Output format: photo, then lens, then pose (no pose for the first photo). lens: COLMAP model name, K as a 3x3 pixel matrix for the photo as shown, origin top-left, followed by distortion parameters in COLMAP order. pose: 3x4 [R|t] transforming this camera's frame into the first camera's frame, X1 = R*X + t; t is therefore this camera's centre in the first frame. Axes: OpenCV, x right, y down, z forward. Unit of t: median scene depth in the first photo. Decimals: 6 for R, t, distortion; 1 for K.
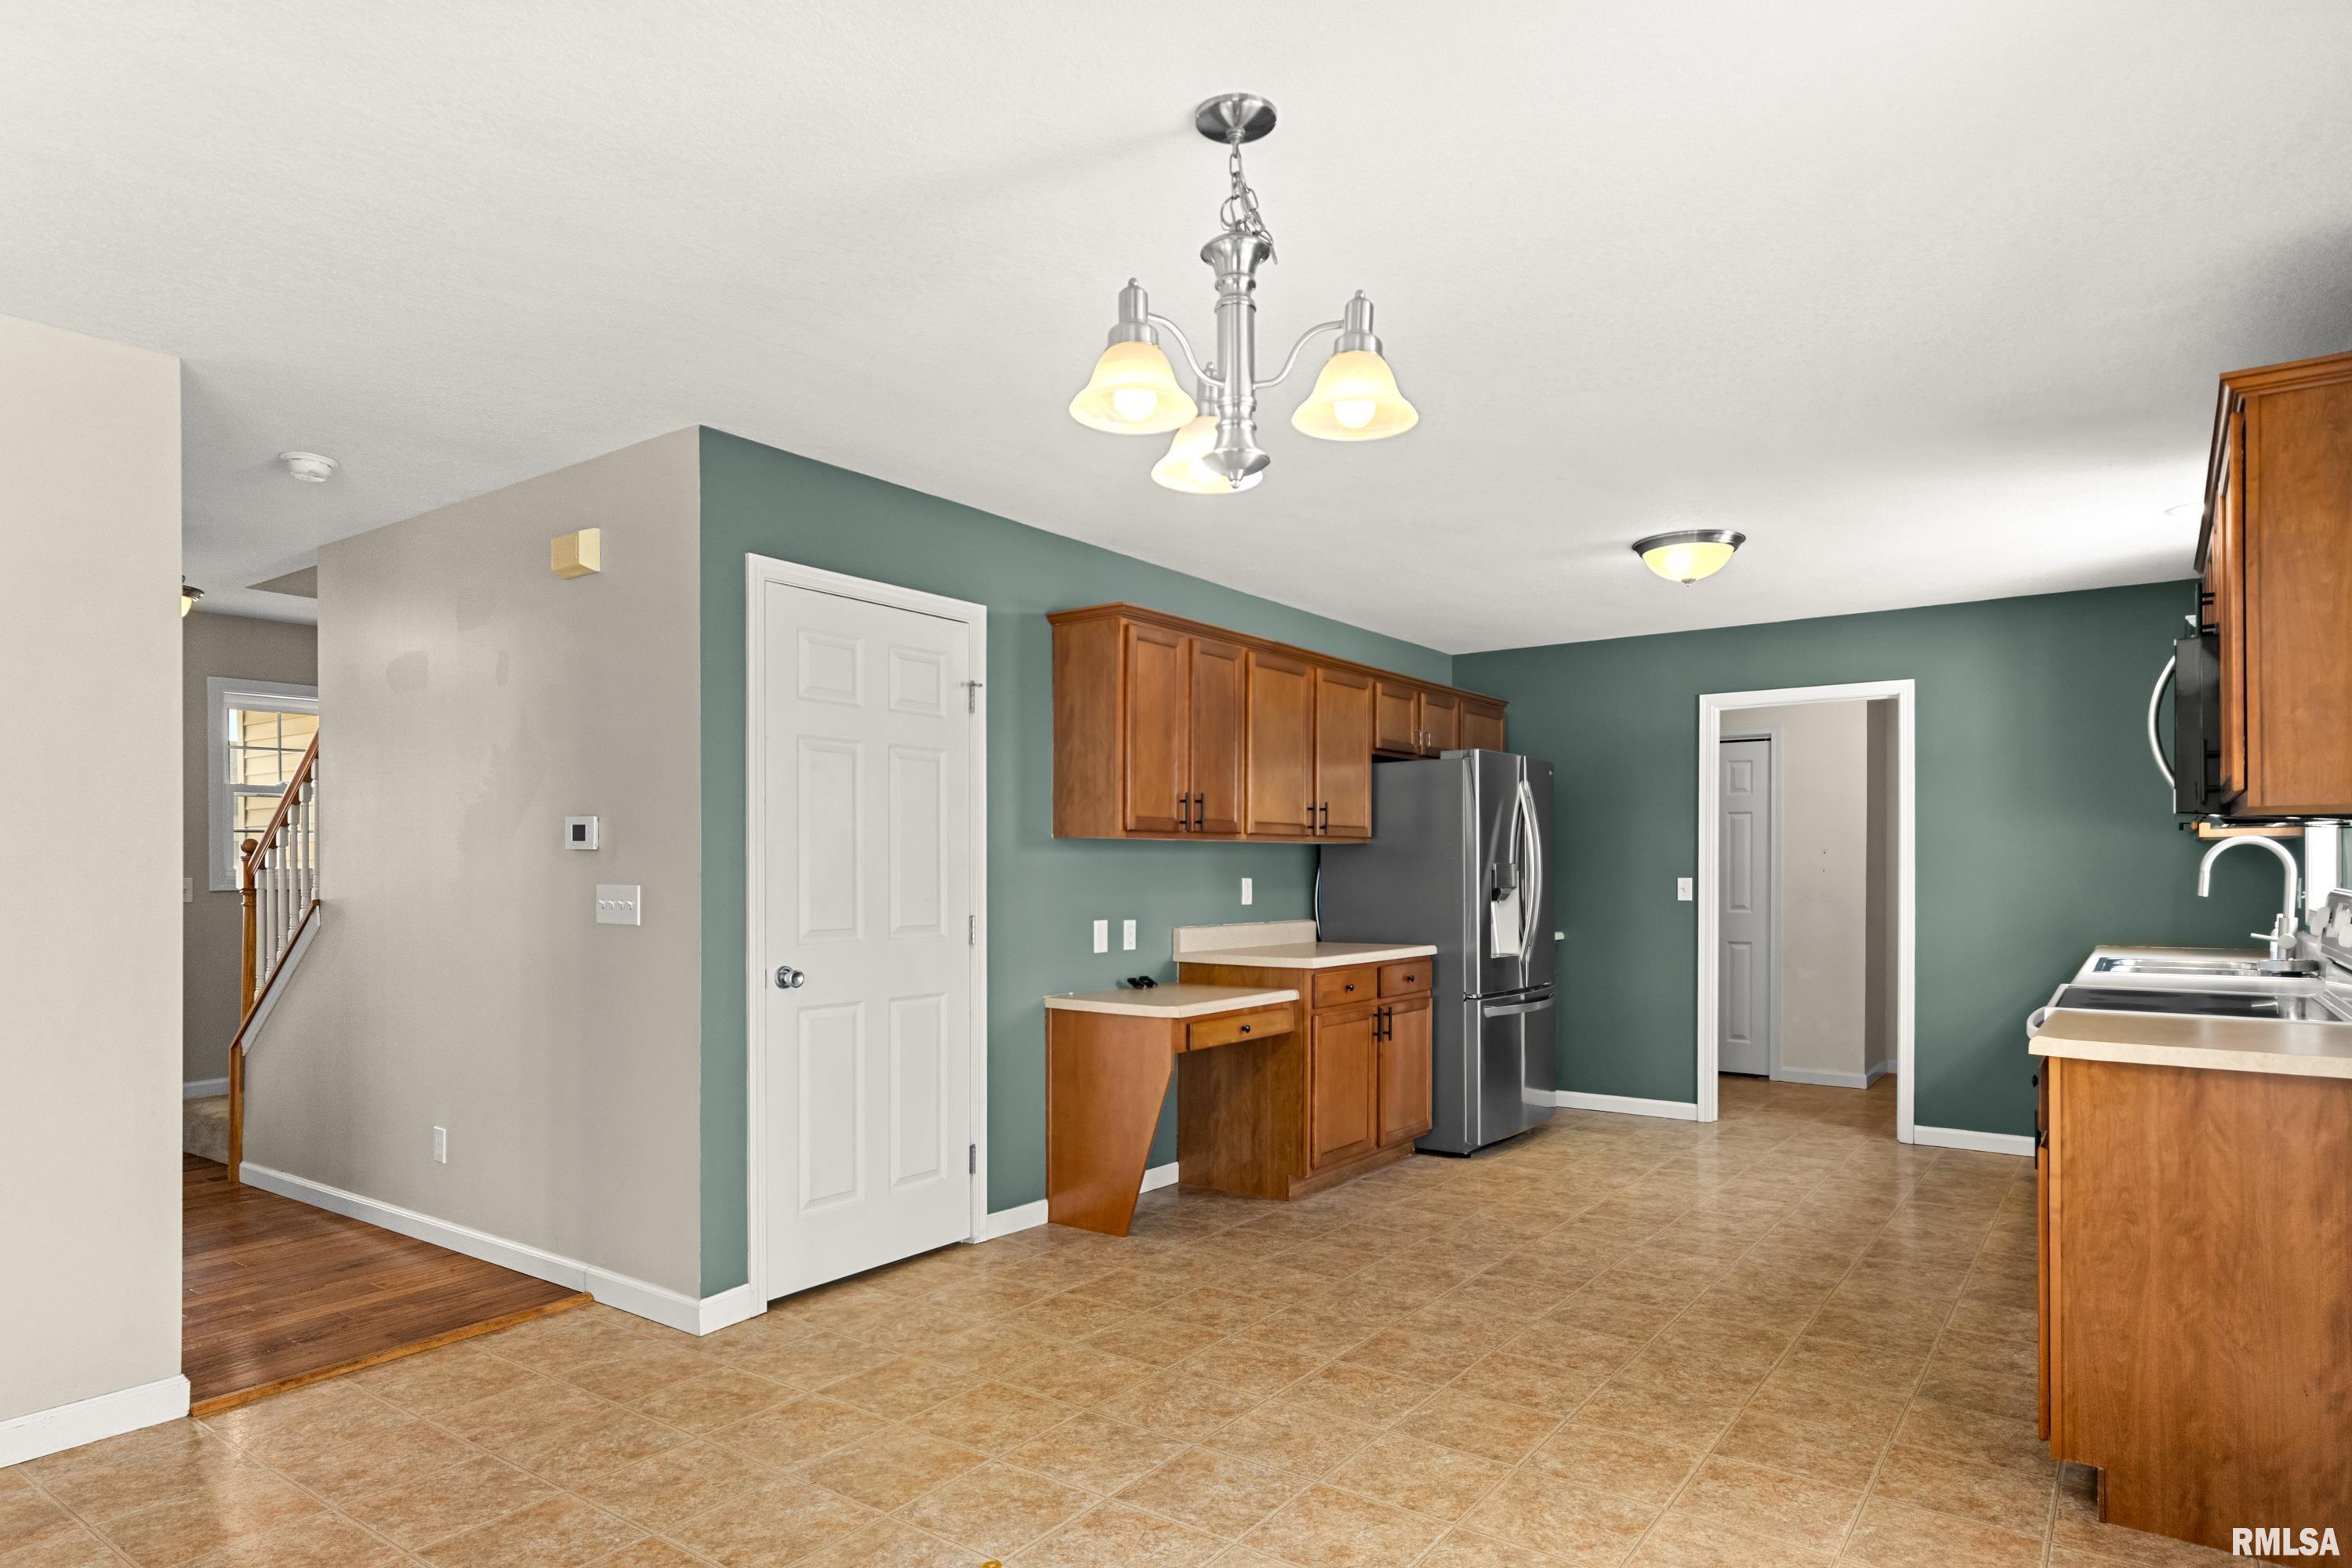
lens RADIAL K [[1342.3, 0, 1177.7], [0, 1342.3, 880.7], [0, 0, 1]] dist [0.004941, -0.000060]
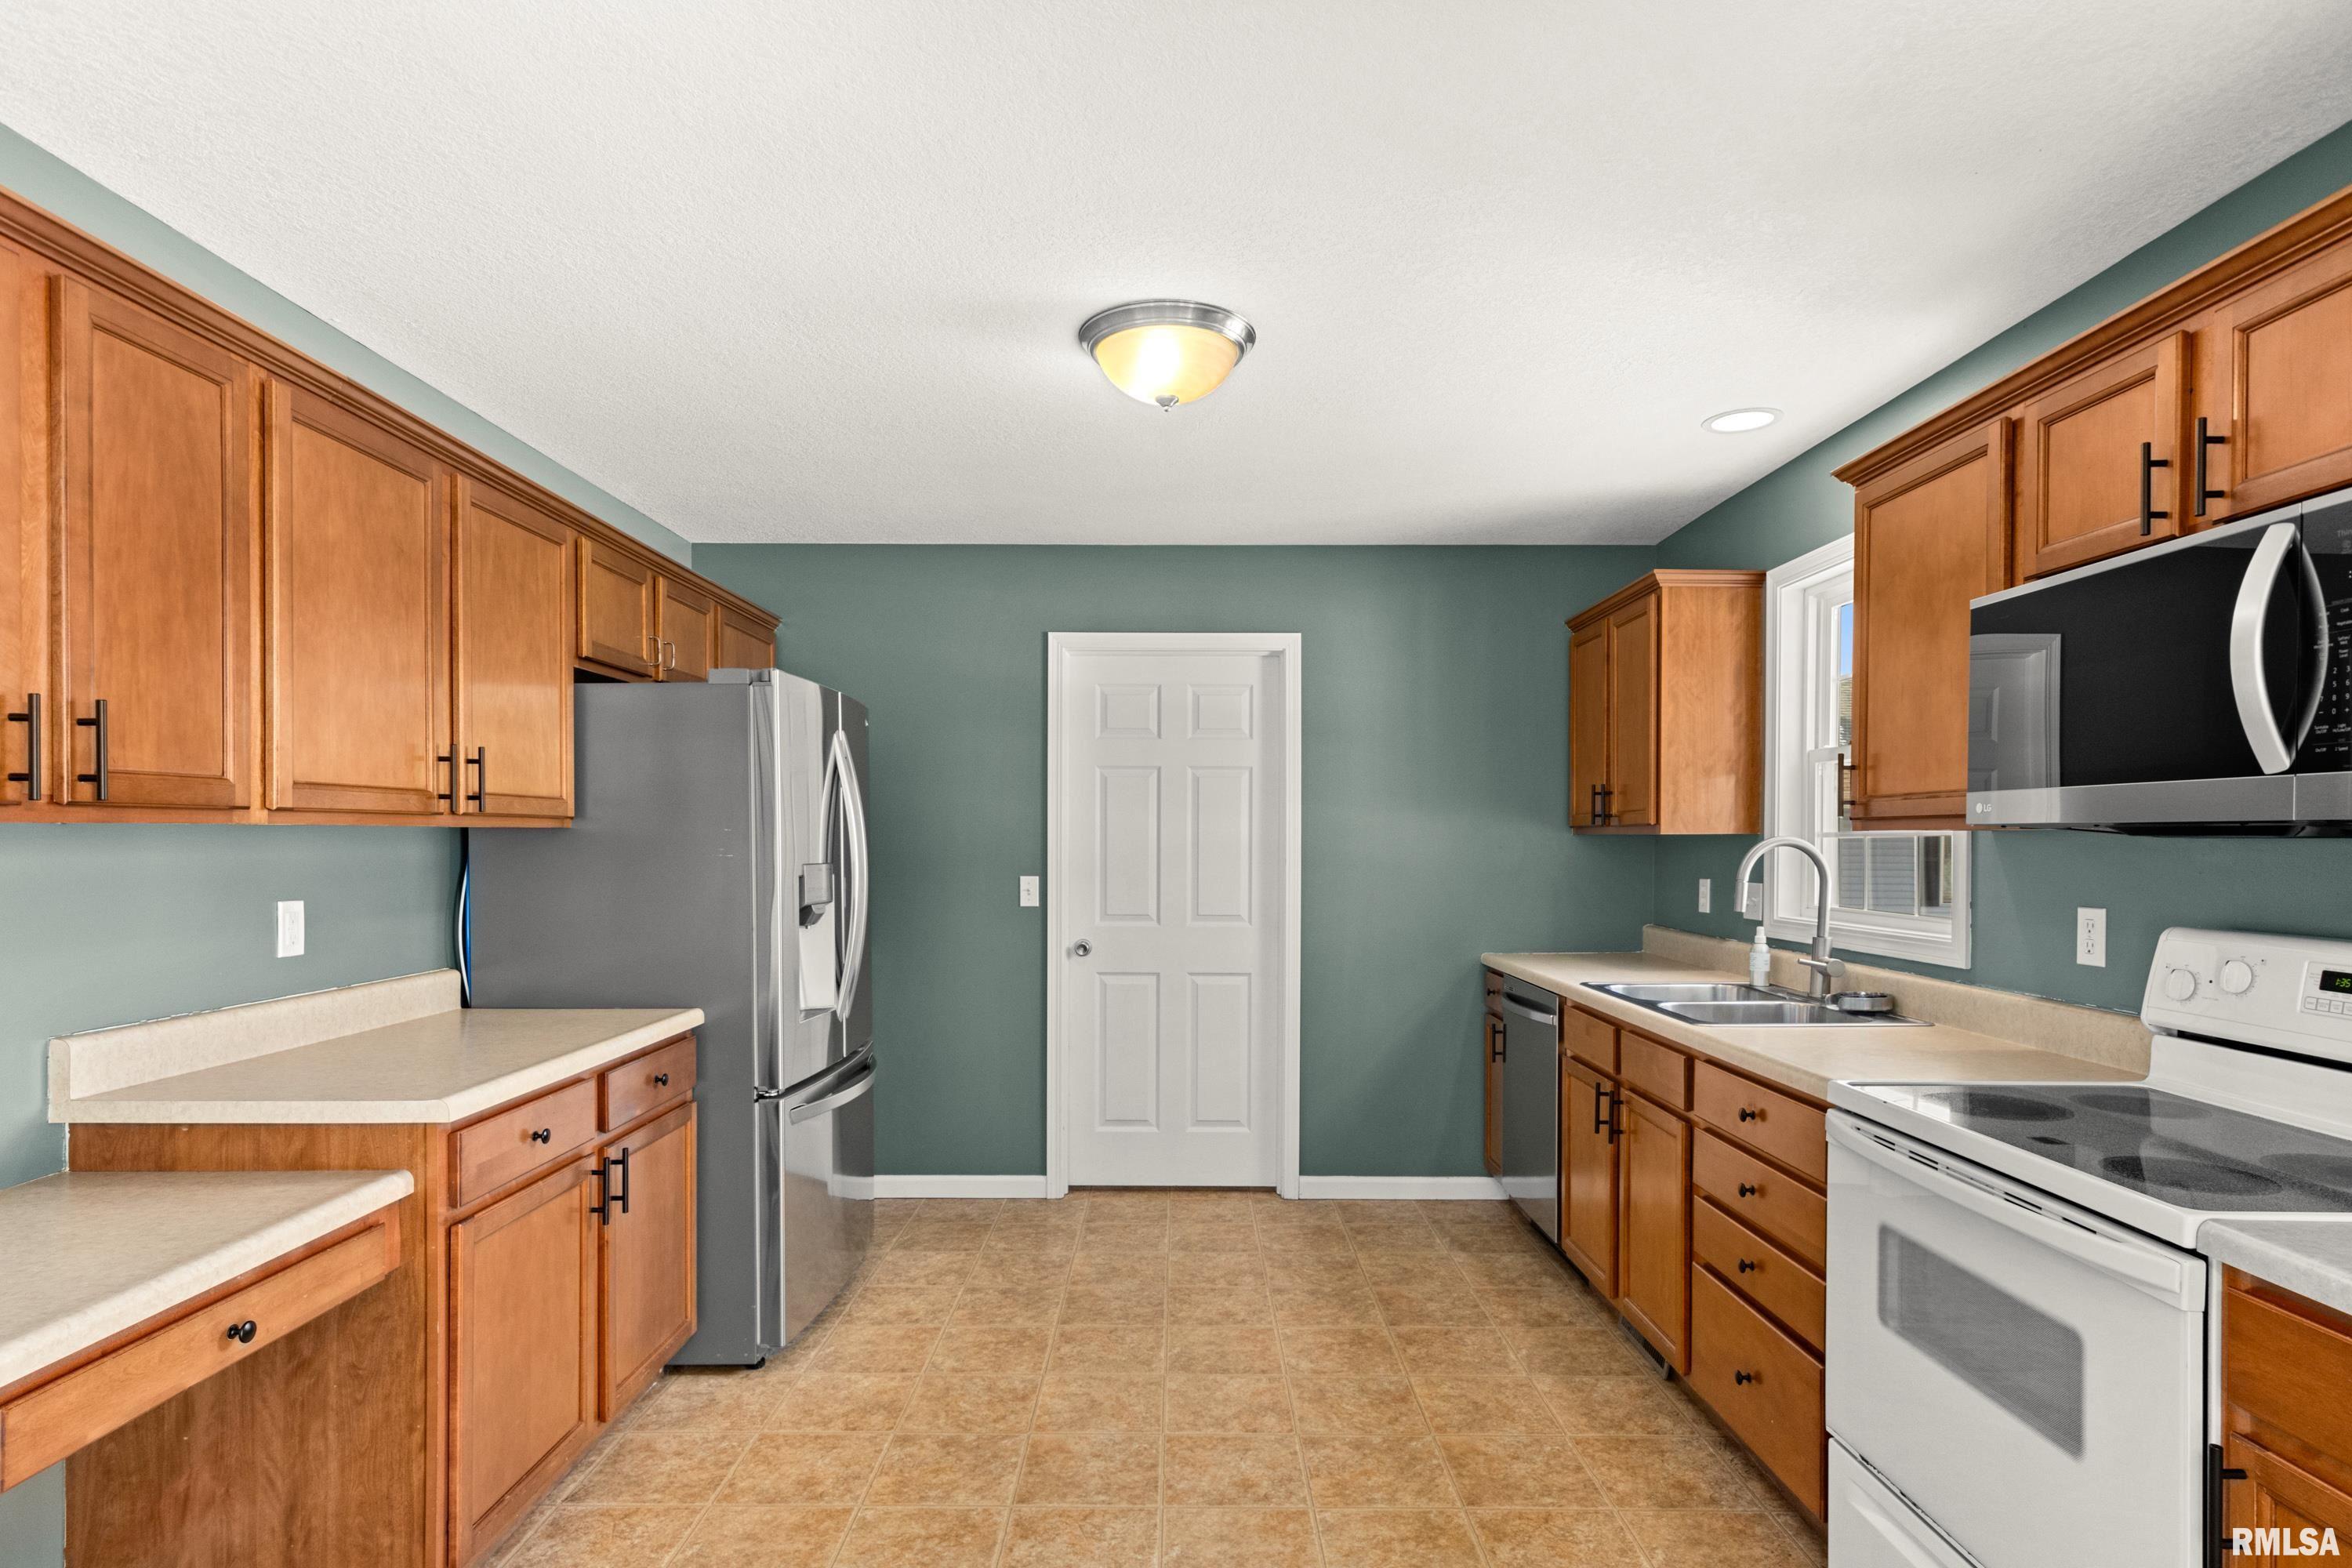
lens RADIAL K [[1225.5, 0, 1175.8], [0, 1225.5, 861.9], [0, 0, 1]] dist [0.008603, 0.000462]
pose [[0.808984, -0.007312, 0.587785, 0.053894], [0.000569, 0.999932, 0.011656, -0.022494], [-0.587831, -0.009096, 0.808933, 0.507157]]
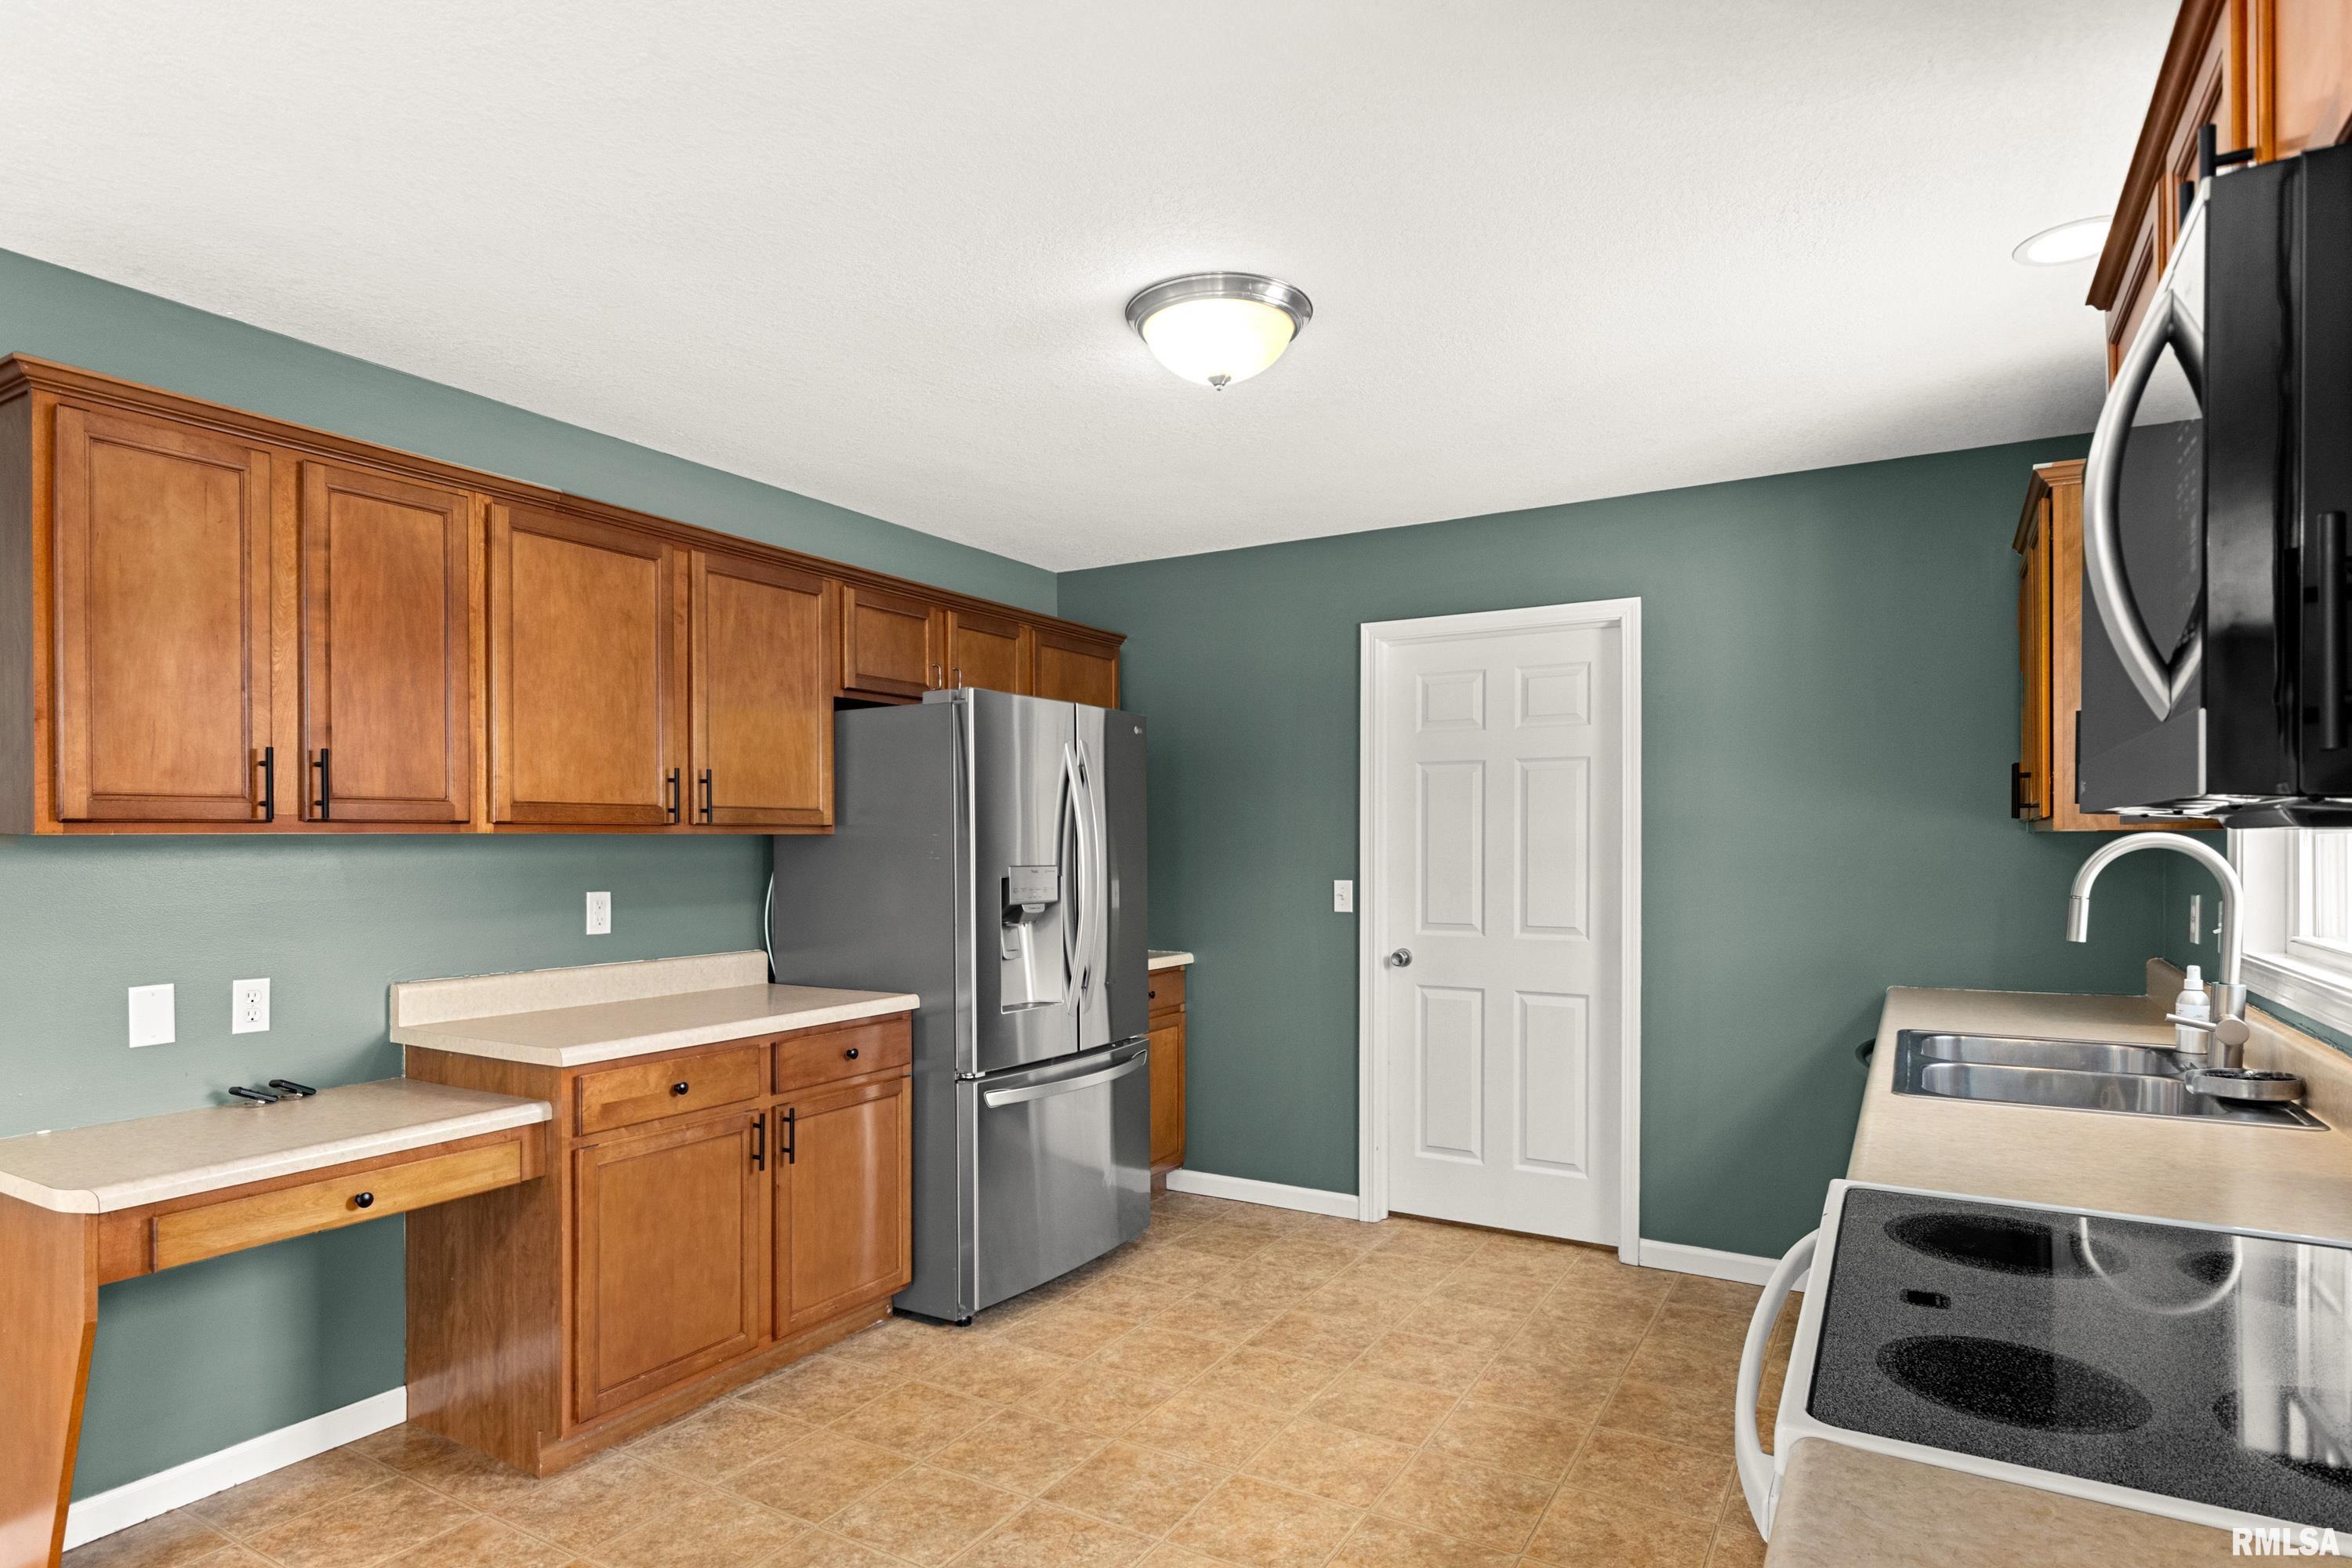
lens RADIAL K [[1258.4, 0, 1173.7], [0, 1258.4, 860.1], [0, 0, 1]] dist [0.004974, -0.000699]
pose [[0.995753, -0.002605, 0.092033, 0.286235], [0.002096, 0.999982, 0.005626, -0.021269], [-0.092046, -0.005409, 0.995740, 0.431752]]
